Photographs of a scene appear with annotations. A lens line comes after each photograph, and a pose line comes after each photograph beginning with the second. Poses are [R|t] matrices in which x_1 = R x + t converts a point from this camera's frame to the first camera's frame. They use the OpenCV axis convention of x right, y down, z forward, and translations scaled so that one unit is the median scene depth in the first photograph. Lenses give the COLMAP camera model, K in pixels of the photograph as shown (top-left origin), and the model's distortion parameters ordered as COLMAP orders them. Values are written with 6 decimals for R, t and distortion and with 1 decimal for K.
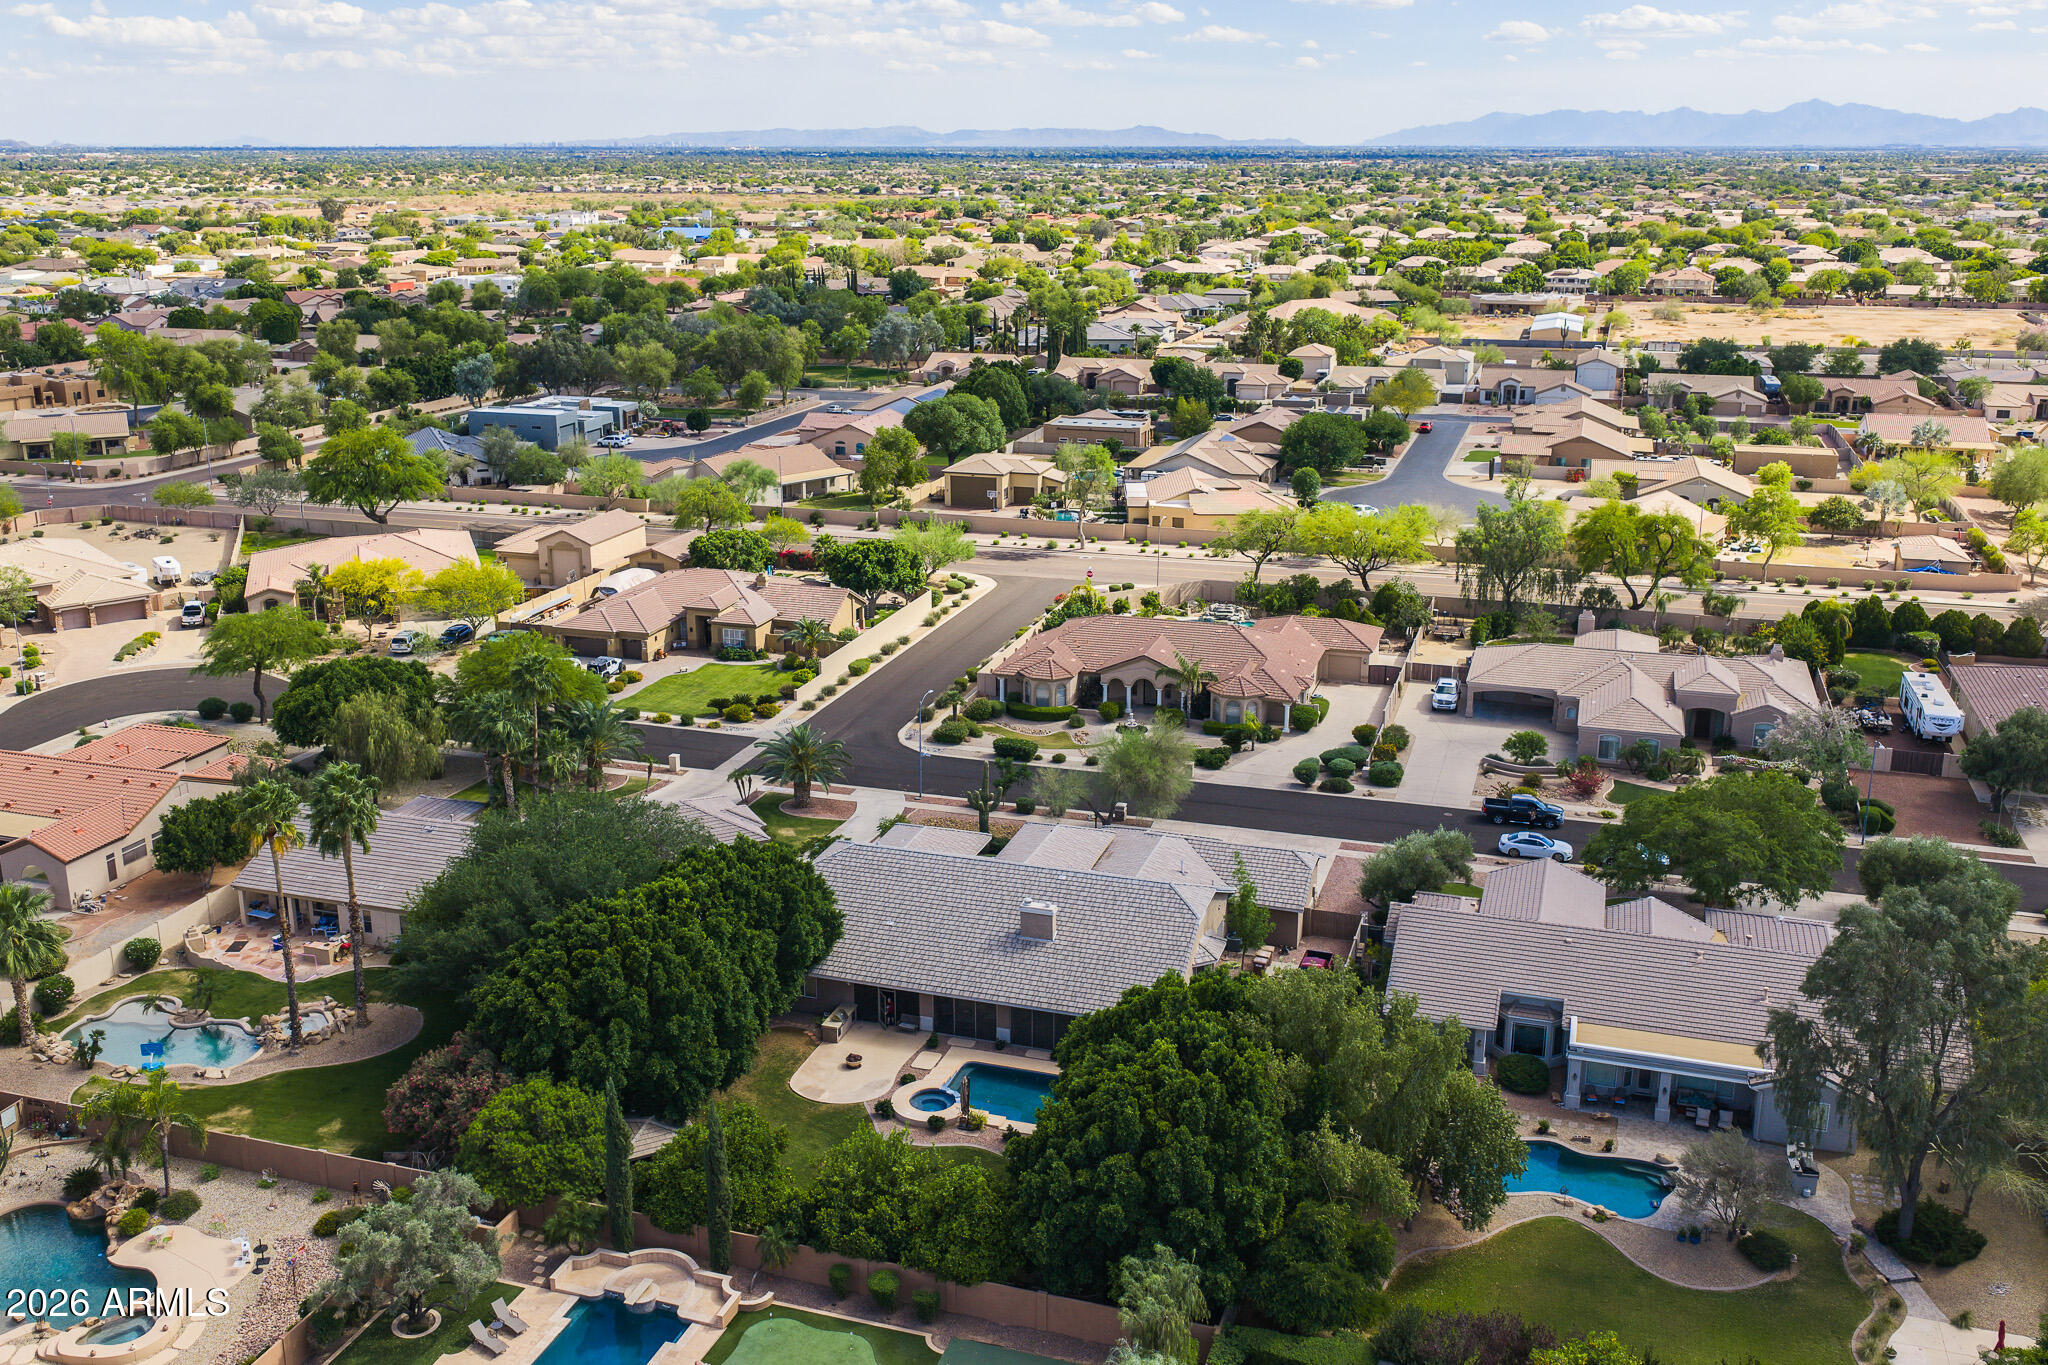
lens RADIAL K [[1790.9, 0, 1024.0], [0, 1790.9, 682.5], [0, 0, 1]] dist [0.051668, -0.016983]
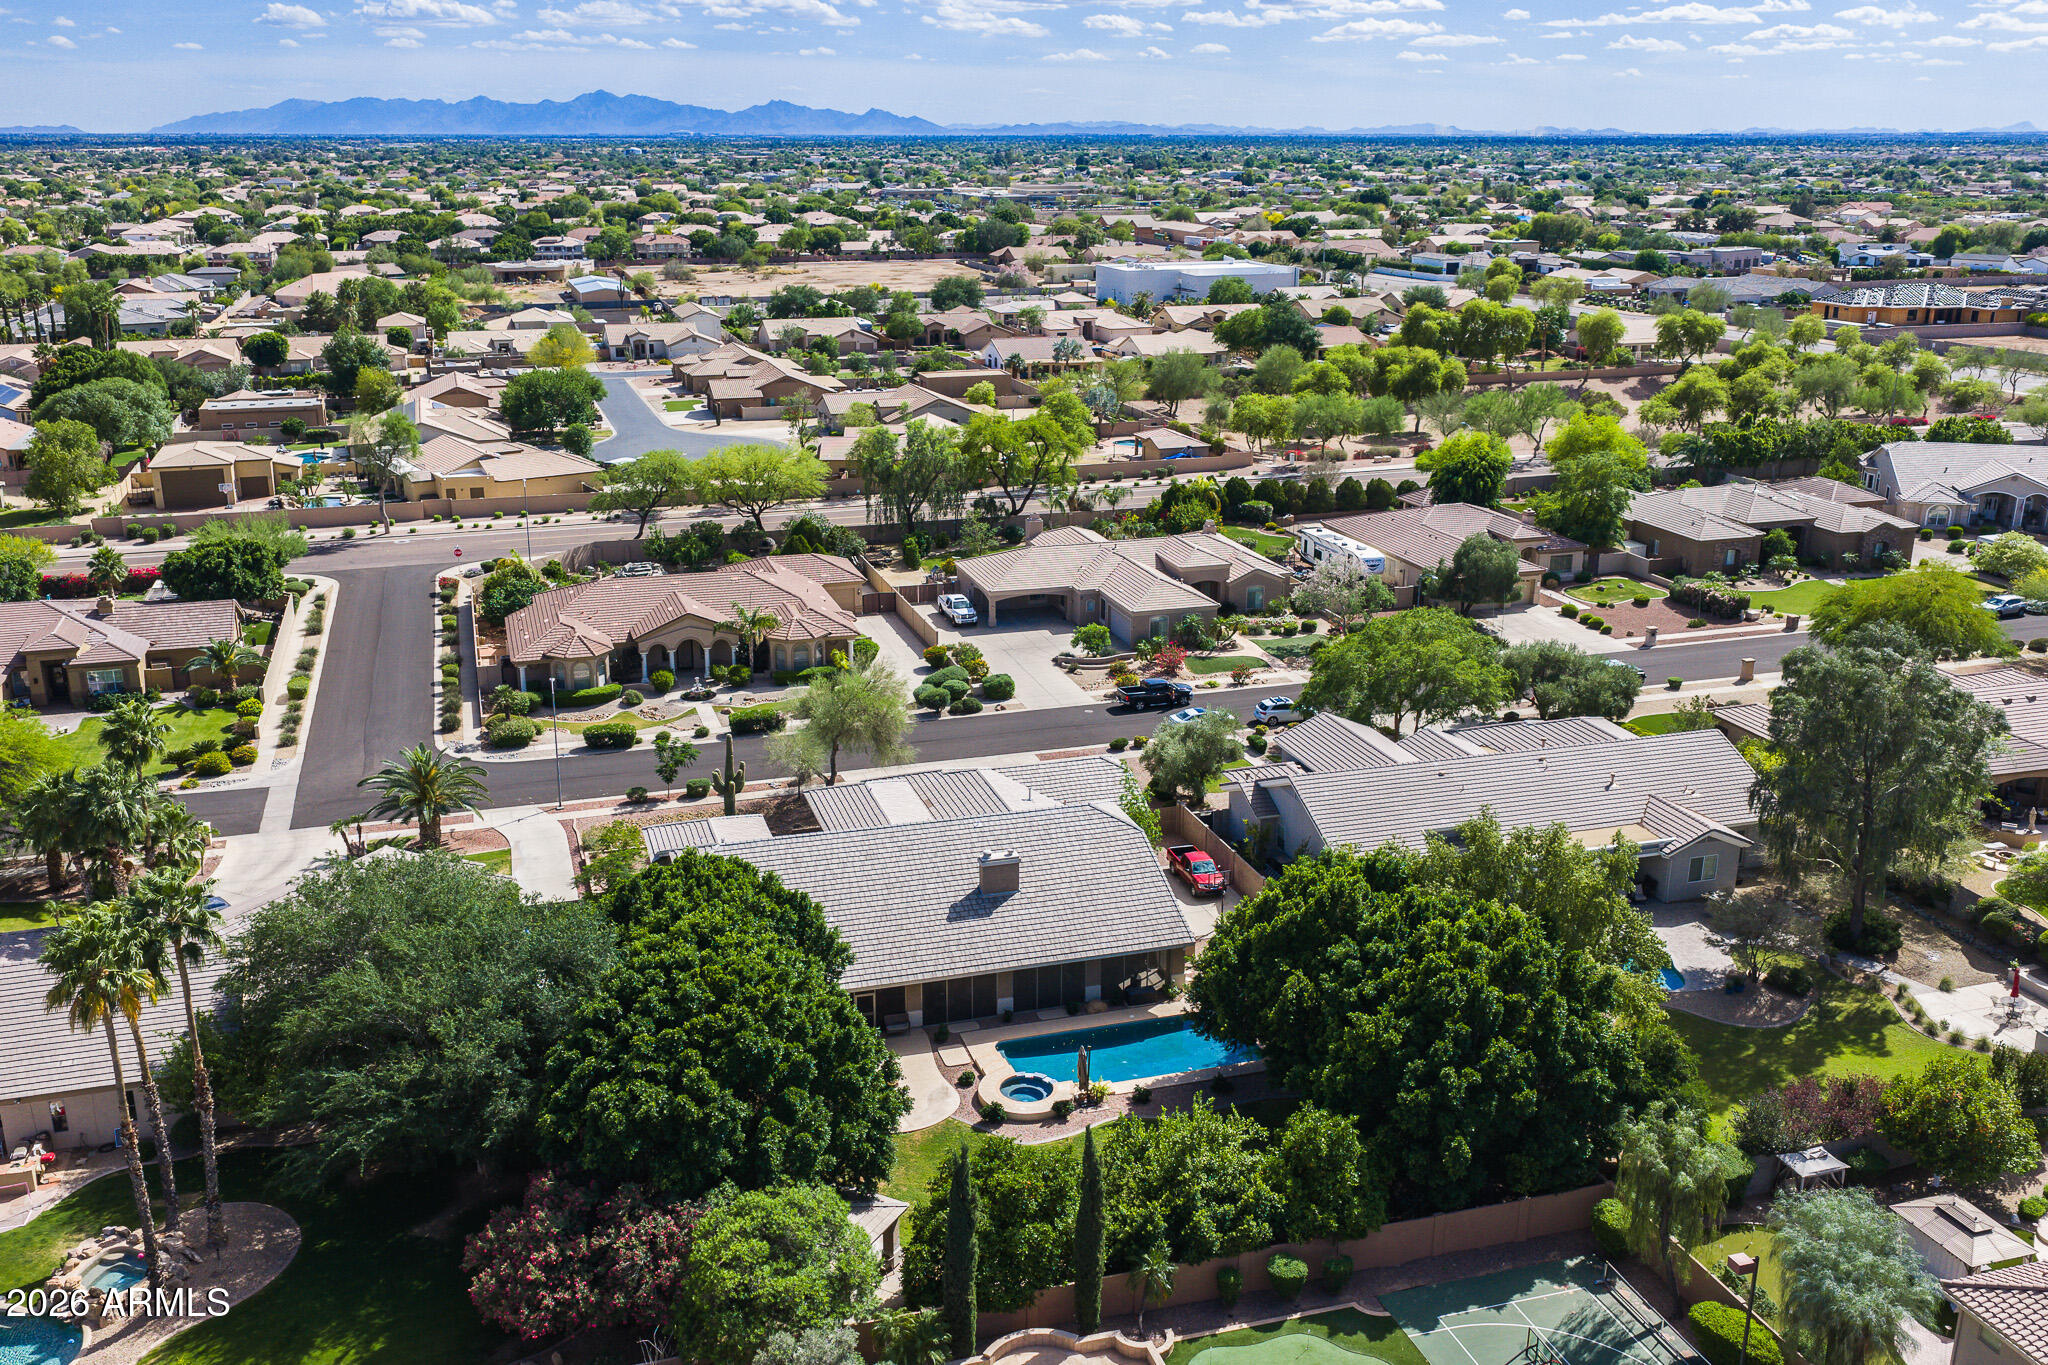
lens RADIAL K [[1801.5, 0, 1024.0], [0, 1801.5, 682.5], [0, 0, 1]] dist [0.007005, -0.007362]
pose [[0.830094, -0.168576, 0.531532, -0.272594], [0.163633, 0.984884, 0.056812, -0.004317], [-0.533075, 0.039817, 0.845131, 0.152744]]
